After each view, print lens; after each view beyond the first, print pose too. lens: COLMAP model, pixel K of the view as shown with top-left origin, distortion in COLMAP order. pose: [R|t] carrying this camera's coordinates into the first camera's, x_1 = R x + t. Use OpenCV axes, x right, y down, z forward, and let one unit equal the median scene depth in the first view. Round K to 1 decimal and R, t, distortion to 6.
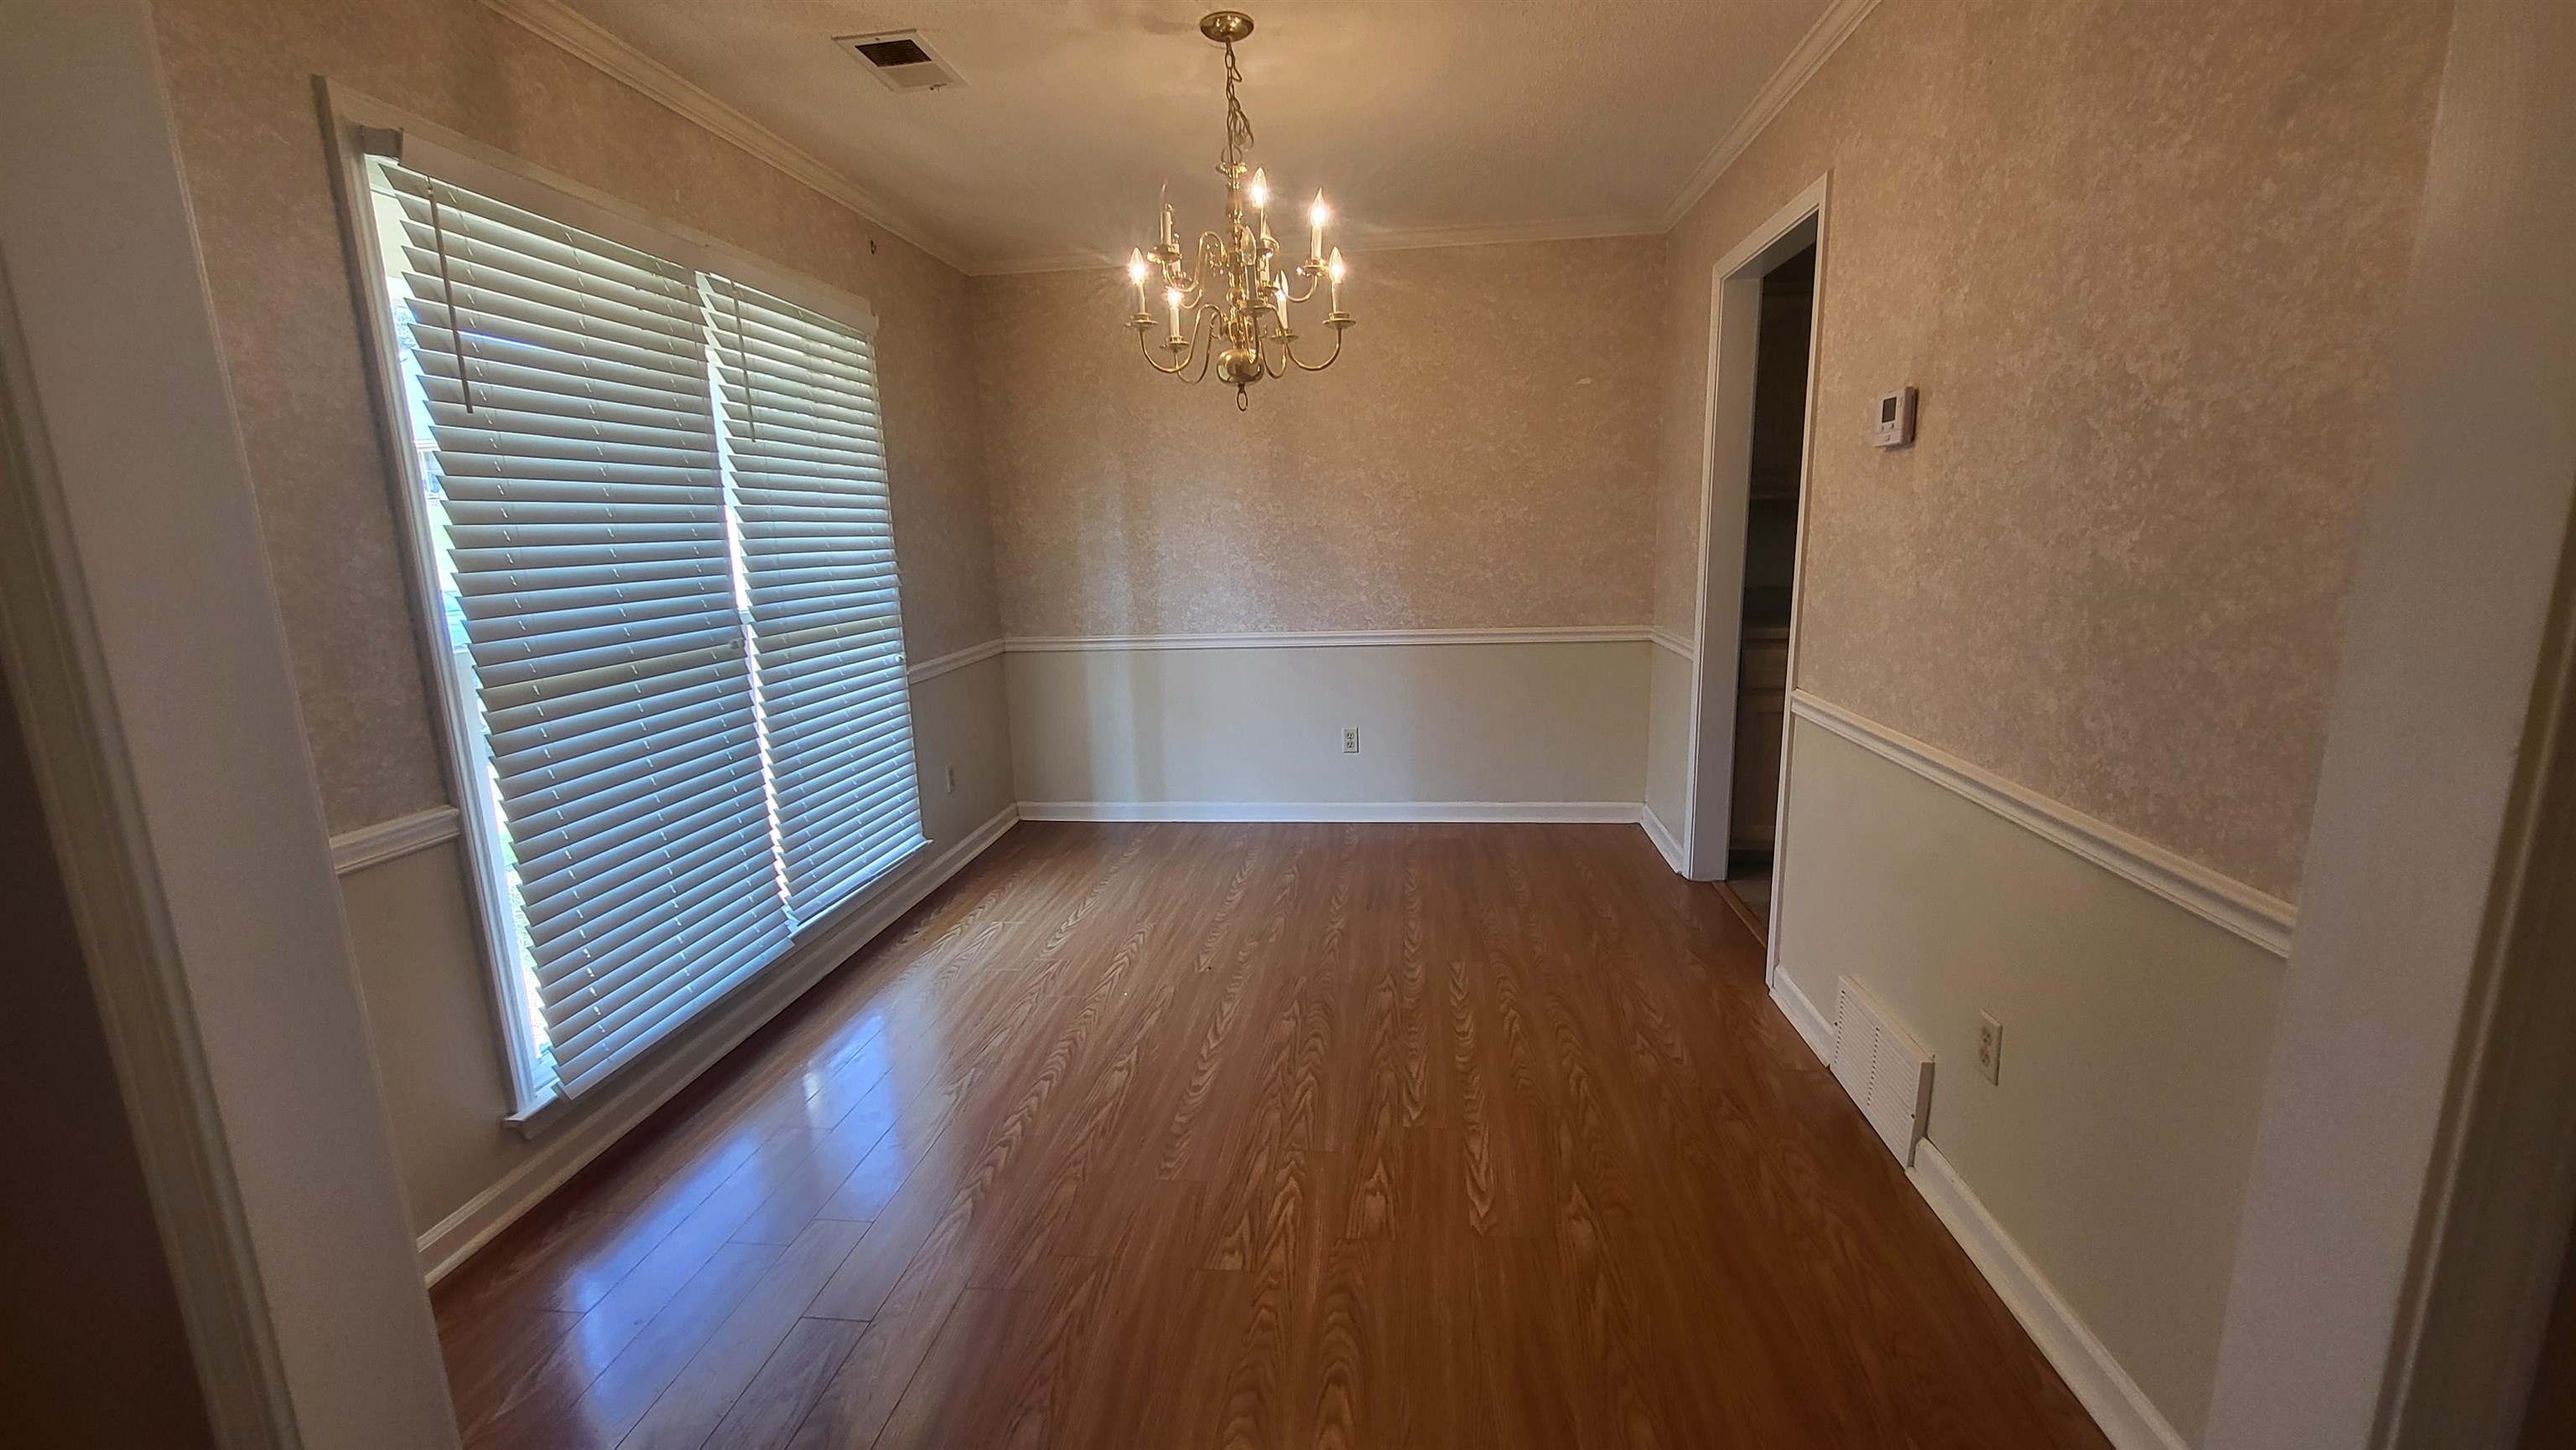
lens RADIAL K [[1023.0, 0, 1283.1], [0, 1023.0, 719.9], [0, 0, 1]] dist [0.000490, 0.000144]
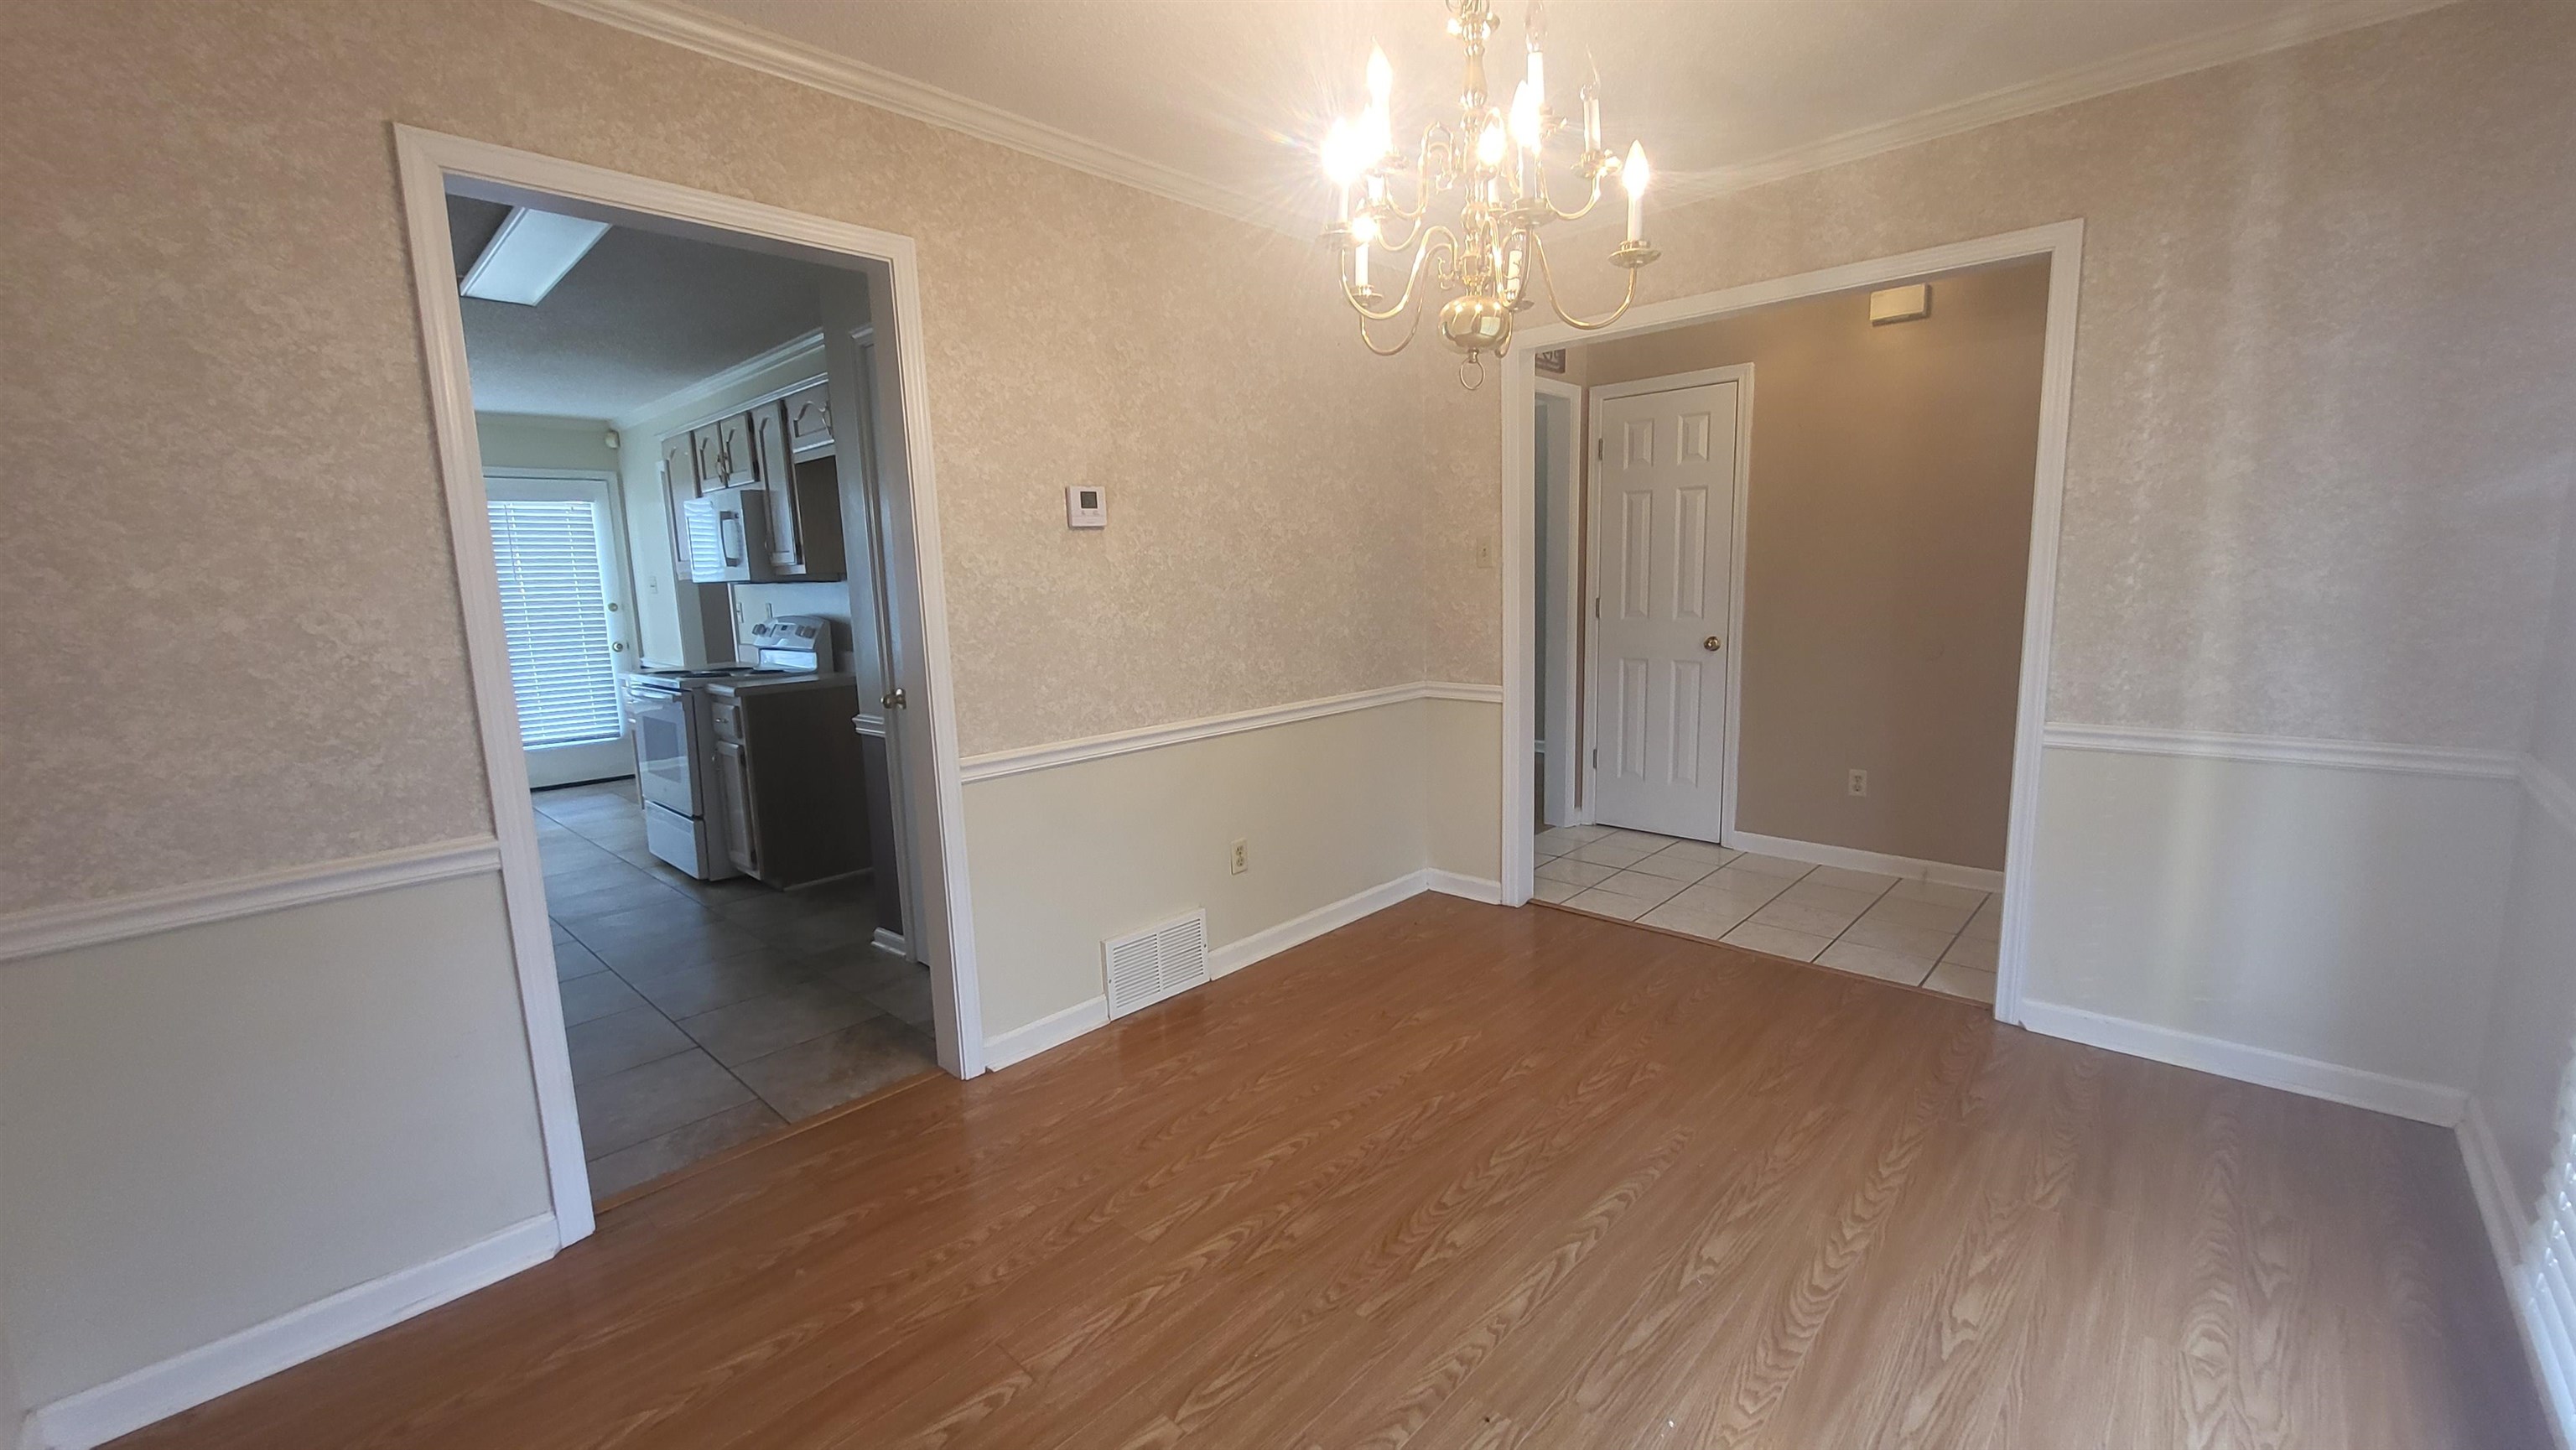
lens RADIAL K [[1019.7, 0, 1288.4], [0, 1019.7, 721.3], [0, 0, 1]] dist [-0.001395, -0.000159]
pose [[-0.802795, -0.033458, 0.595316, -0.368711], [0.166601, 0.946072, 0.277836, -0.317822], [-0.572508, 0.322225, -0.753927, 1.737197]]
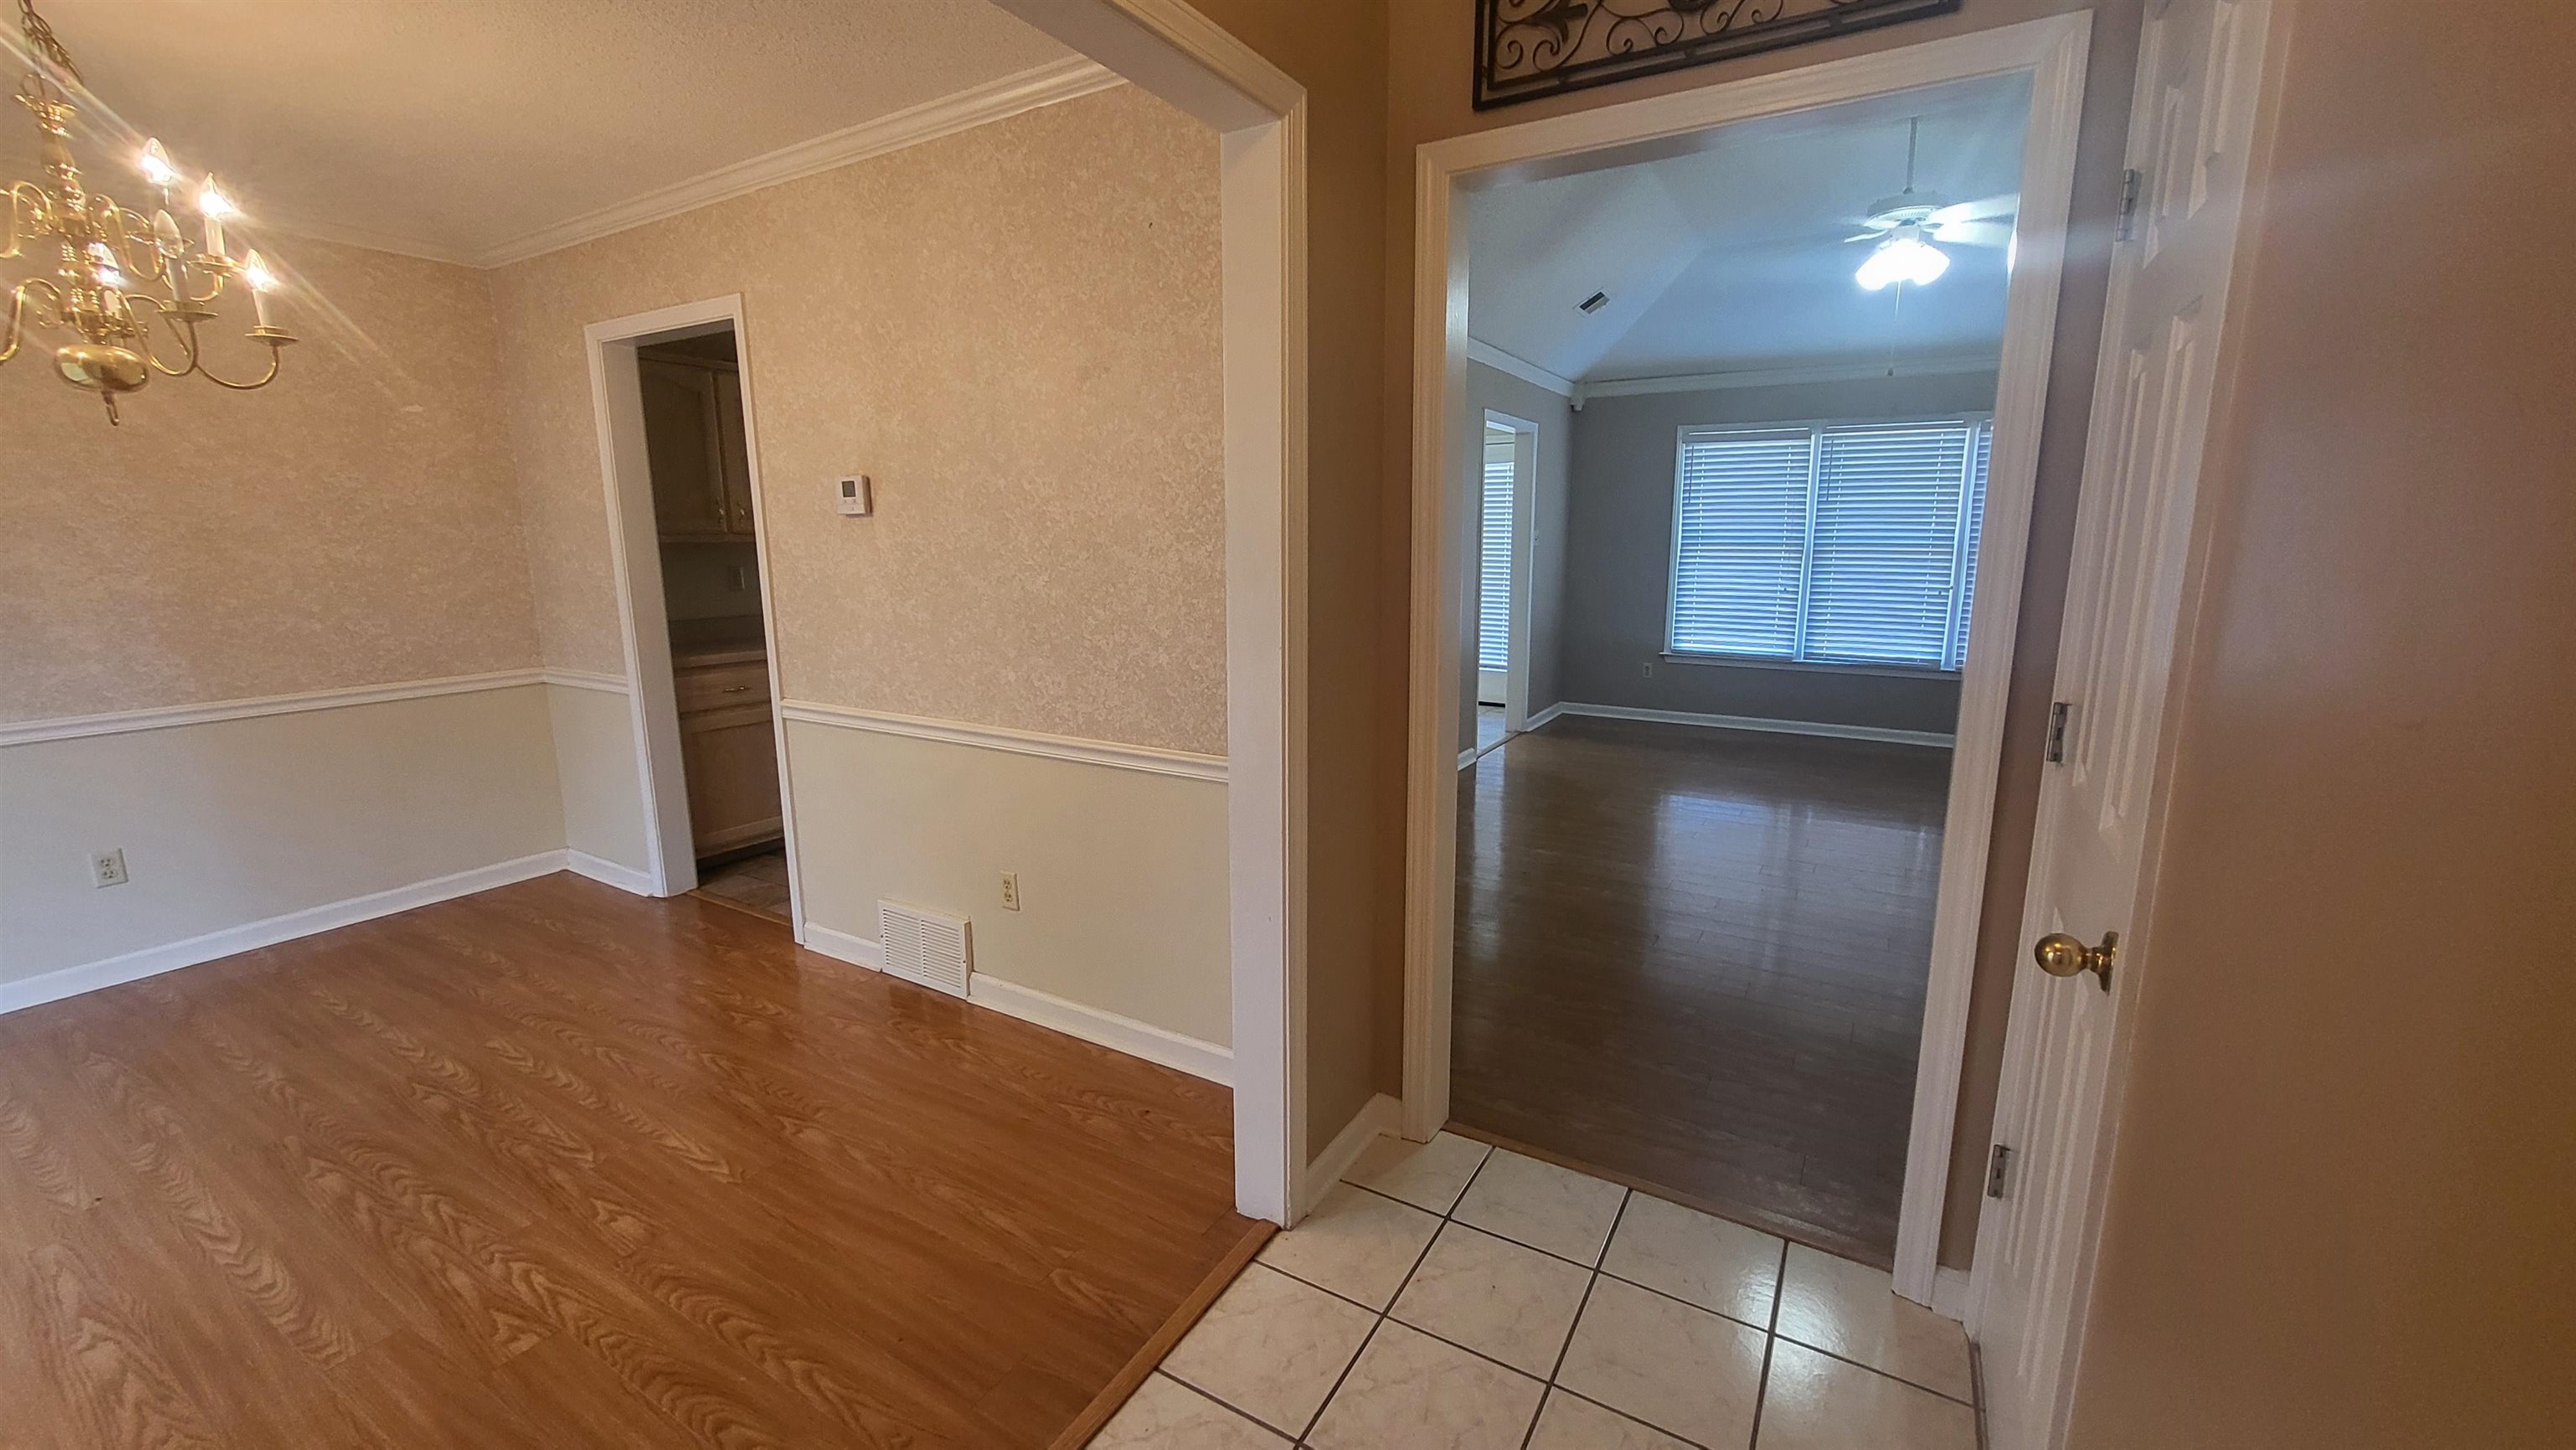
lens RADIAL K [[1019.7, 0, 1288.4], [0, 1019.7, 721.3], [0, 0, 1]] dist [-0.001395, -0.000159]
pose [[0.408361, -0.140962, 0.901871, -0.420705], [0.166654, 0.982912, 0.078169, 0.002092], [-0.897479, 0.118379, 0.424875, -0.089964]]
